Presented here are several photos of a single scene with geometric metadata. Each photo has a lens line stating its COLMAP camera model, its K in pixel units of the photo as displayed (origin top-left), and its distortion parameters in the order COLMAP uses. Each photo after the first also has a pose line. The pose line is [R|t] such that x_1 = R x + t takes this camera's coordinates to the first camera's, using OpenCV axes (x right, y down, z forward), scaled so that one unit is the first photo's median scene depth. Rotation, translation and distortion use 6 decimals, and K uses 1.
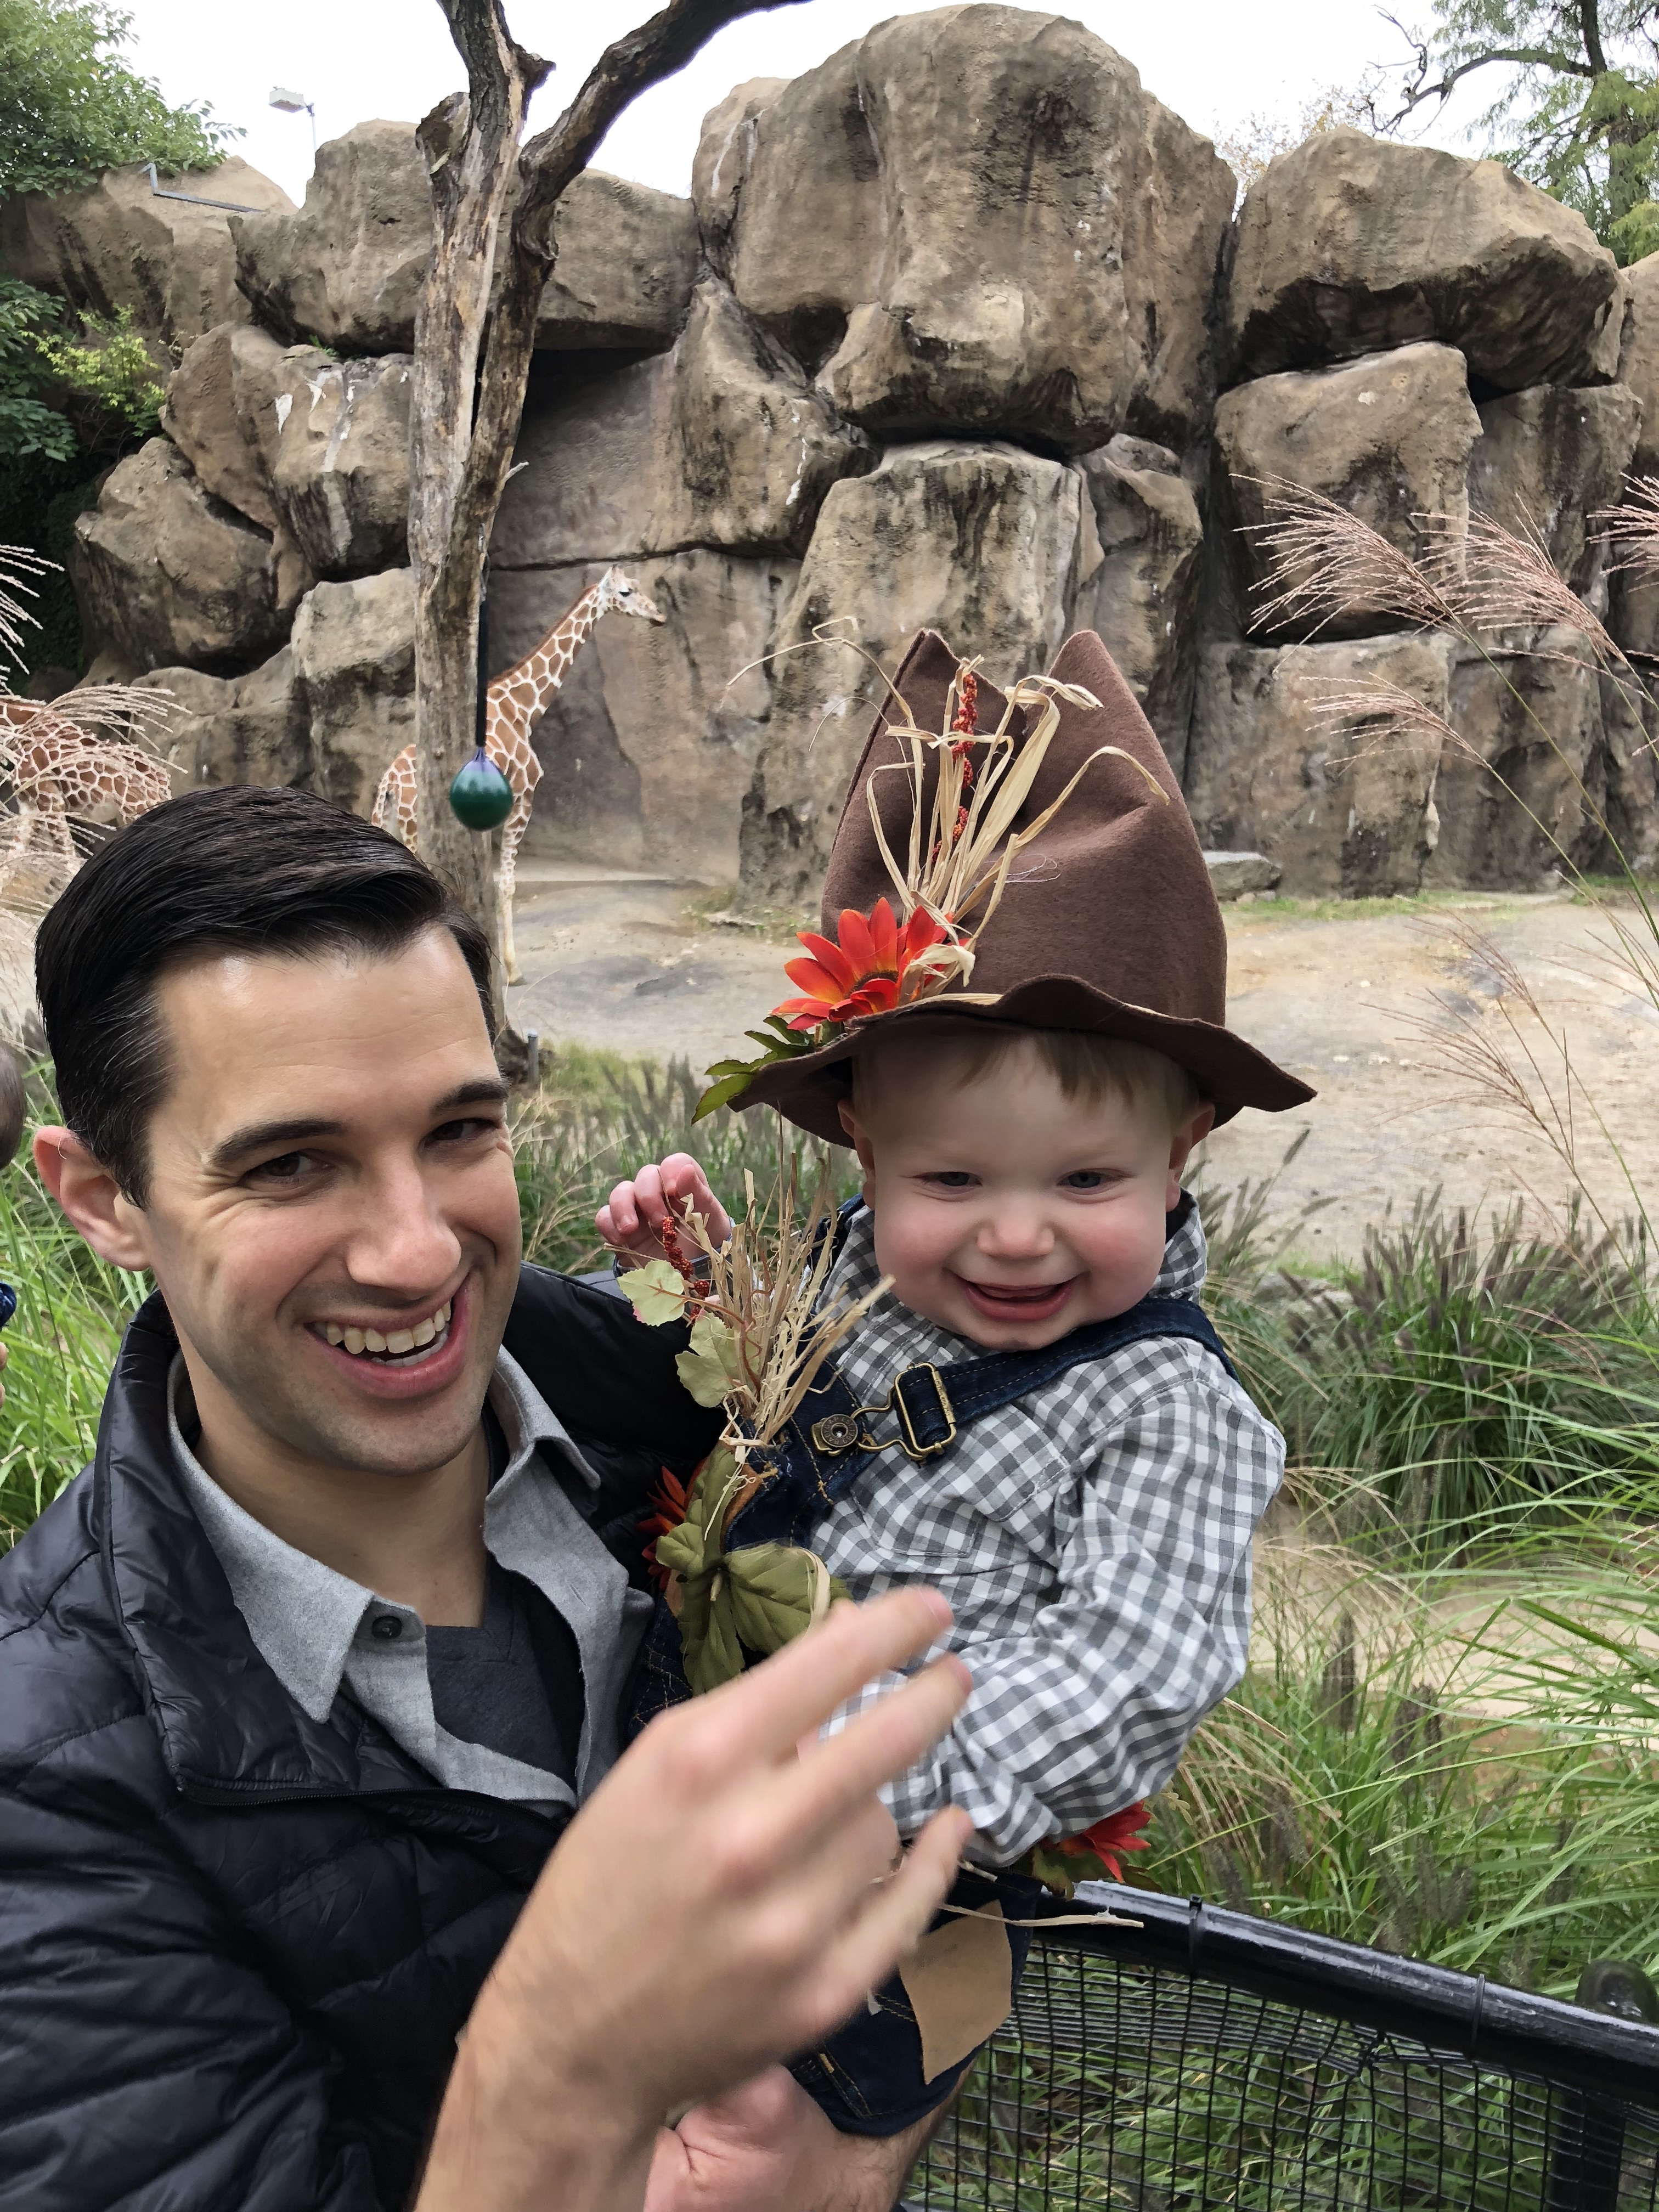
lens RADIAL K [[1793.8, 0, 822.1], [0, 1793.8, 1072.0], [0, 0, 1]] dist [0.025406, -0.028289]
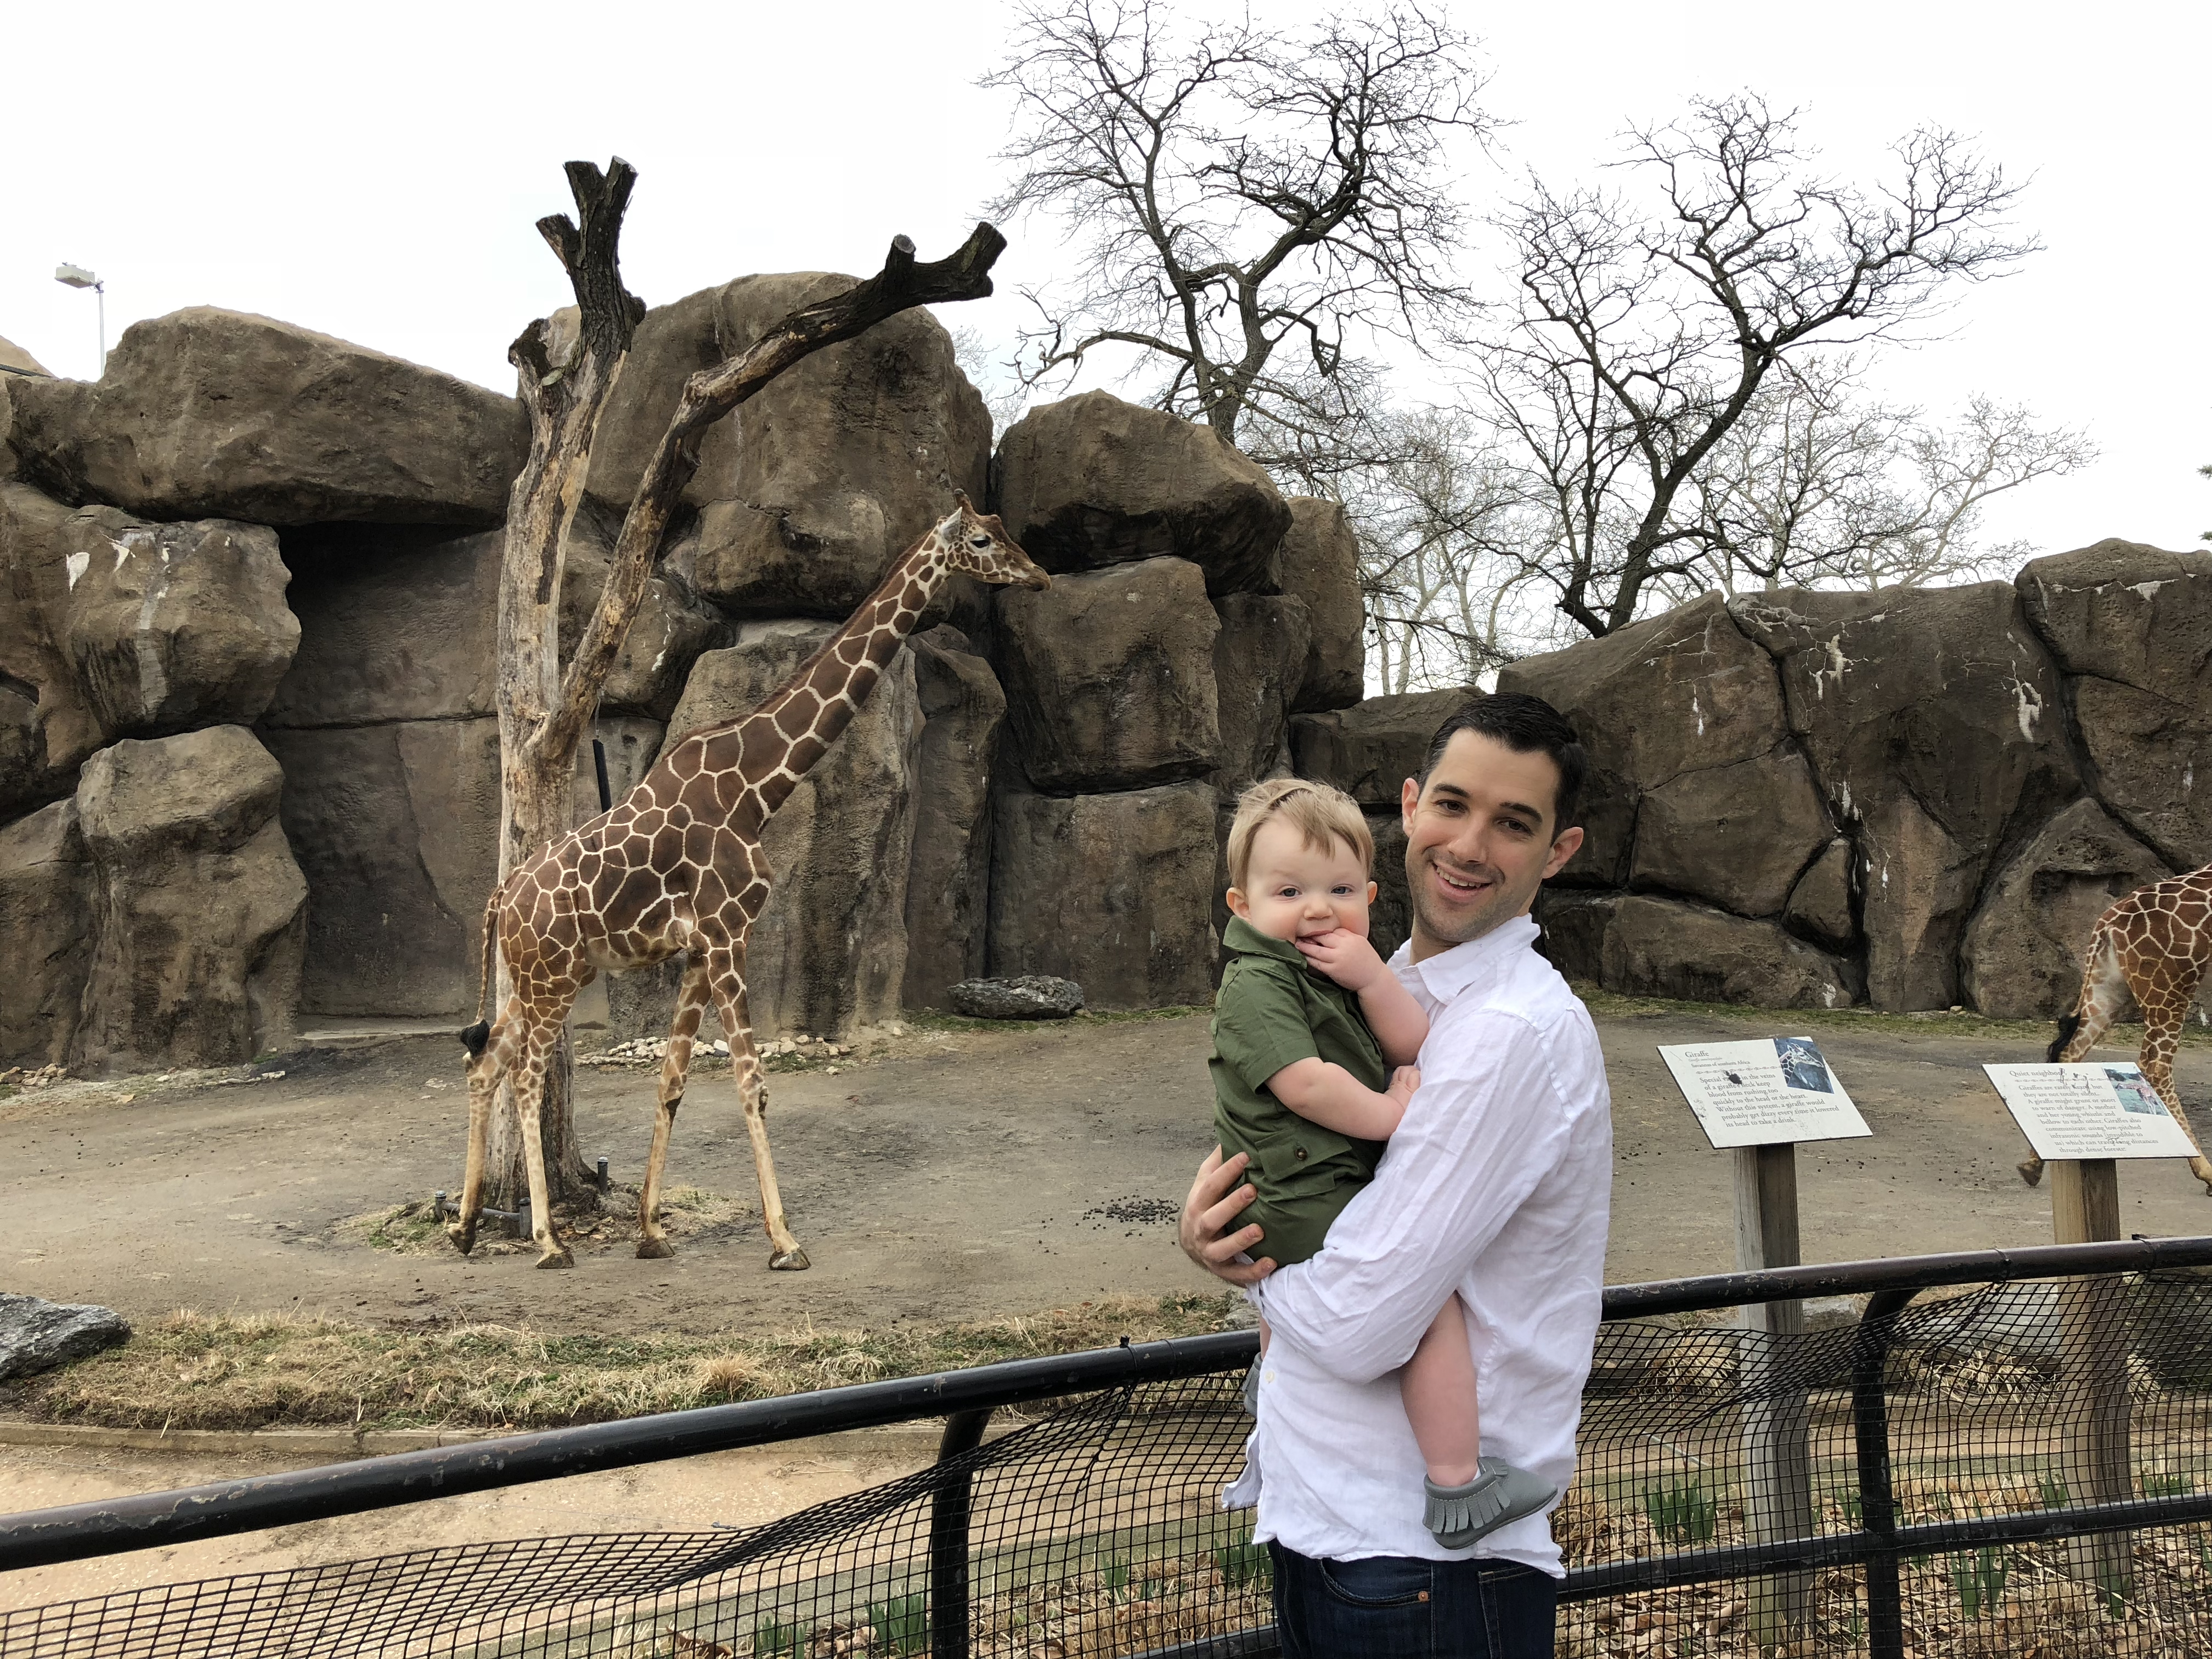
lens RADIAL K [[1793.8, 0, 1089.9], [0, 1793.8, 828.9], [0, 0, 1]] dist [0.025406, -0.028289]
pose [[0.923694, -0.014605, 0.382853, -0.183943], [0.098675, 0.974632, -0.200888, 0.017725], [-0.370207, 0.223337, 0.901703, -0.043808]]
